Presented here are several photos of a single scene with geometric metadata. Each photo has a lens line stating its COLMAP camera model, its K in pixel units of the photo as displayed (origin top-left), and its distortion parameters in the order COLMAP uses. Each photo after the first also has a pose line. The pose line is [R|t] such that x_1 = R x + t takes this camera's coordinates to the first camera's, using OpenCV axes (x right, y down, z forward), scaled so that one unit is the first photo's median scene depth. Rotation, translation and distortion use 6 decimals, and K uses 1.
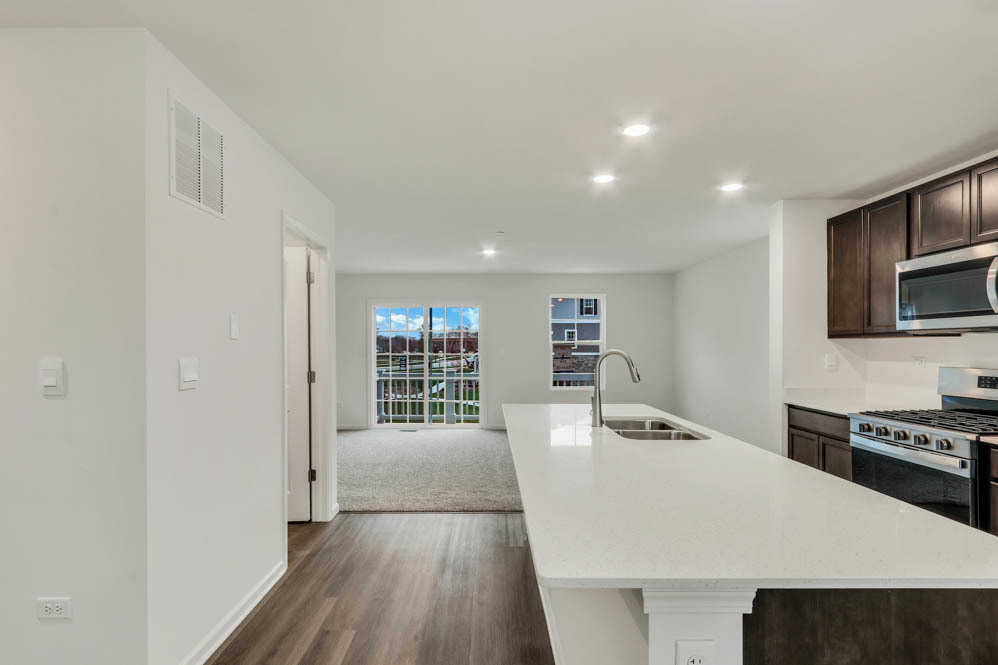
lens RADIAL K [[499.2, 0, 496.4], [0, 499.2, 356.7], [0, 0, 1]] dist [-0.002053, -0.000196]
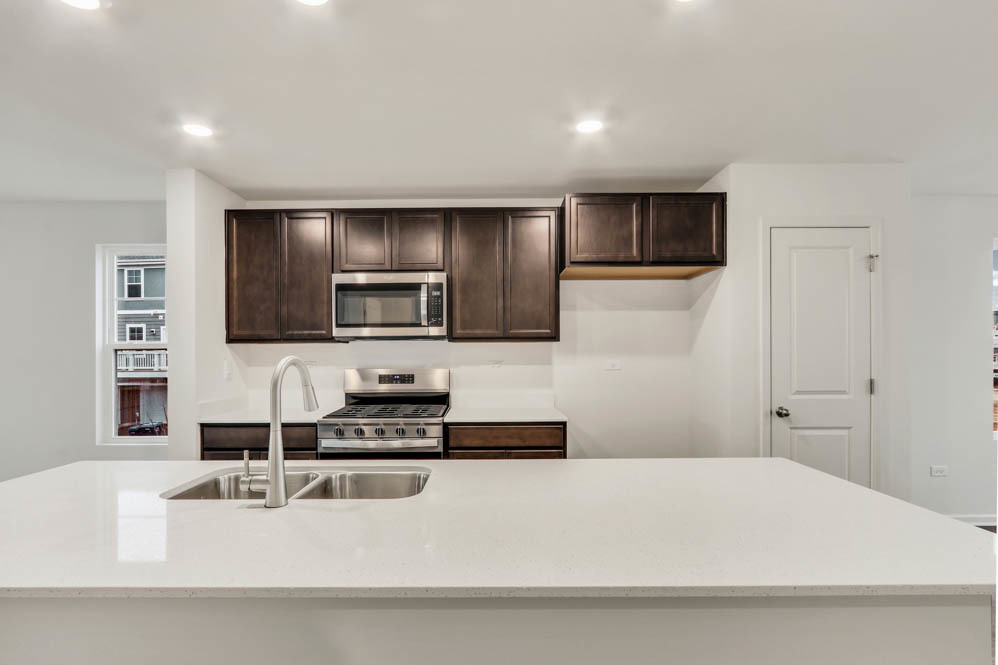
lens RADIAL K [[499.2, 0, 496.4], [0, 499.2, 356.7], [0, 0, 1]] dist [-0.002053, -0.000196]
pose [[0.012147, -0.005928, 0.999909, -0.242161], [0.029475, 0.999550, 0.005568, -0.004166], [-0.999492, 0.029405, 0.012317, 0.558358]]
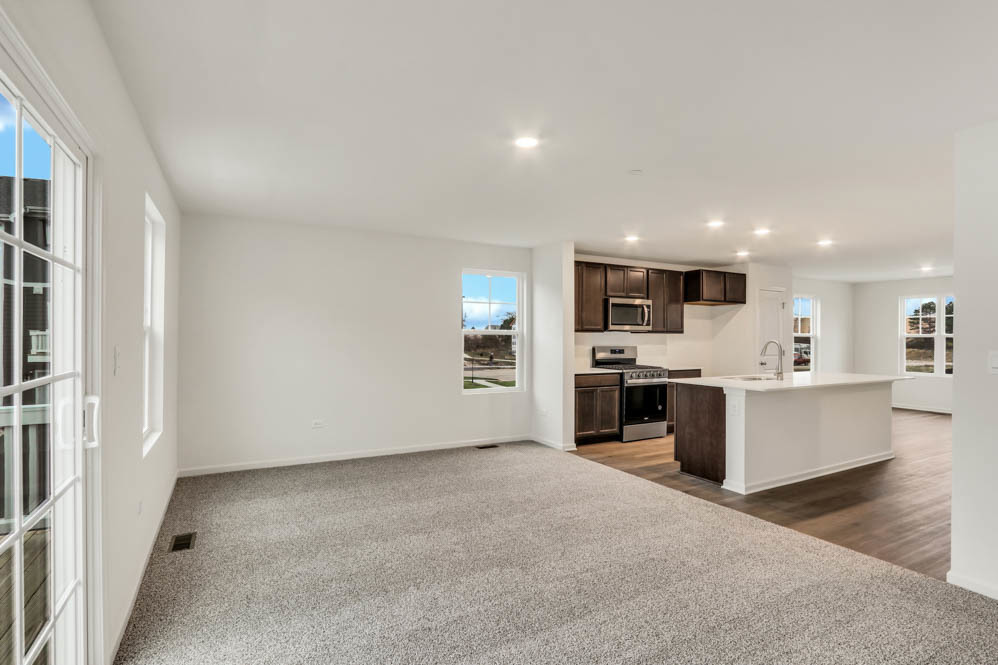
lens RADIAL K [[495.8, 0, 496.3], [0, 495.8, 342.5], [0, 0, 1]] dist [0.000805, 0.000073]
pose [[-0.474211, -0.010290, 0.880351, -0.730366], [0.016105, 0.999663, 0.020360, -0.043478], [-0.880264, 0.023832, -0.473886, 2.144331]]
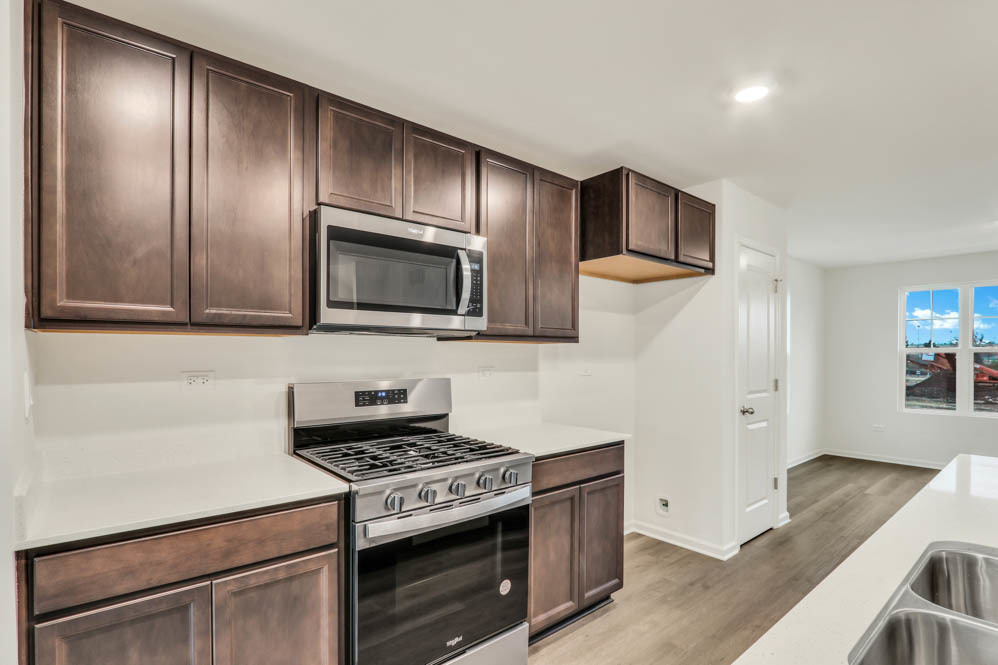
lens RADIAL K [[499.2, 0, 496.4], [0, 499.2, 356.7], [0, 0, 1]] dist [-0.002053, -0.000196]
pose [[-0.643009, -0.010977, 0.765780, 0.207079], [0.011651, 0.999641, 0.024113, -0.023727], [-0.765770, 0.024427, -0.642651, 1.075162]]
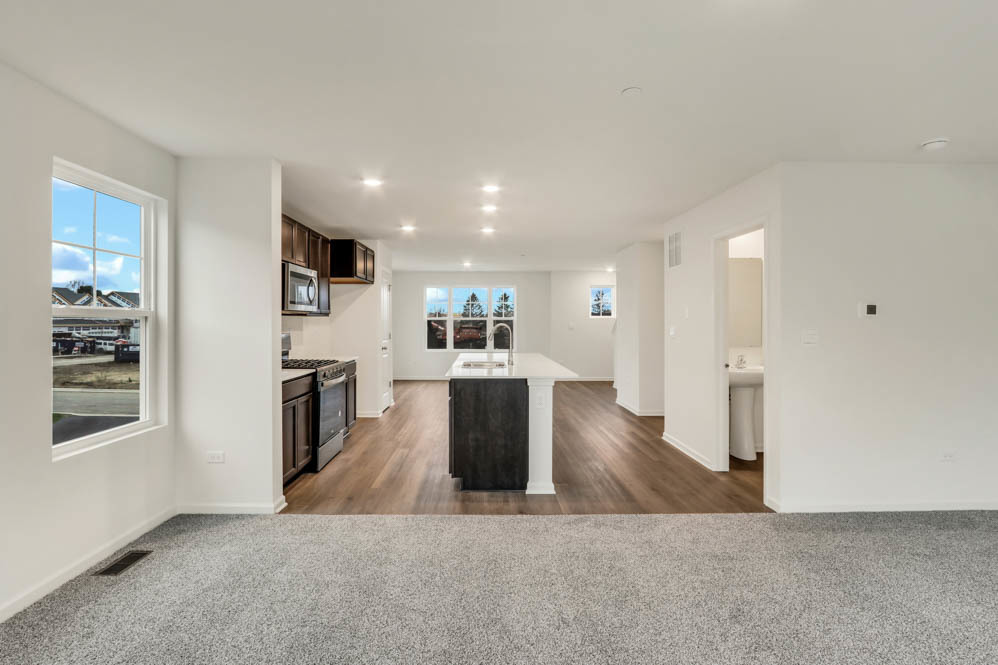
lens RADIAL K [[498.7, 0, 494.3], [0, 498.7, 323.9], [0, 0, 1]] dist [-0.002031, 0.000068]
pose [[-0.999984, 0.000264, -0.005597, 0.195034], [0.000112, 0.999634, 0.027058, -0.045133], [0.005602, 0.027057, -0.999618, 2.143352]]
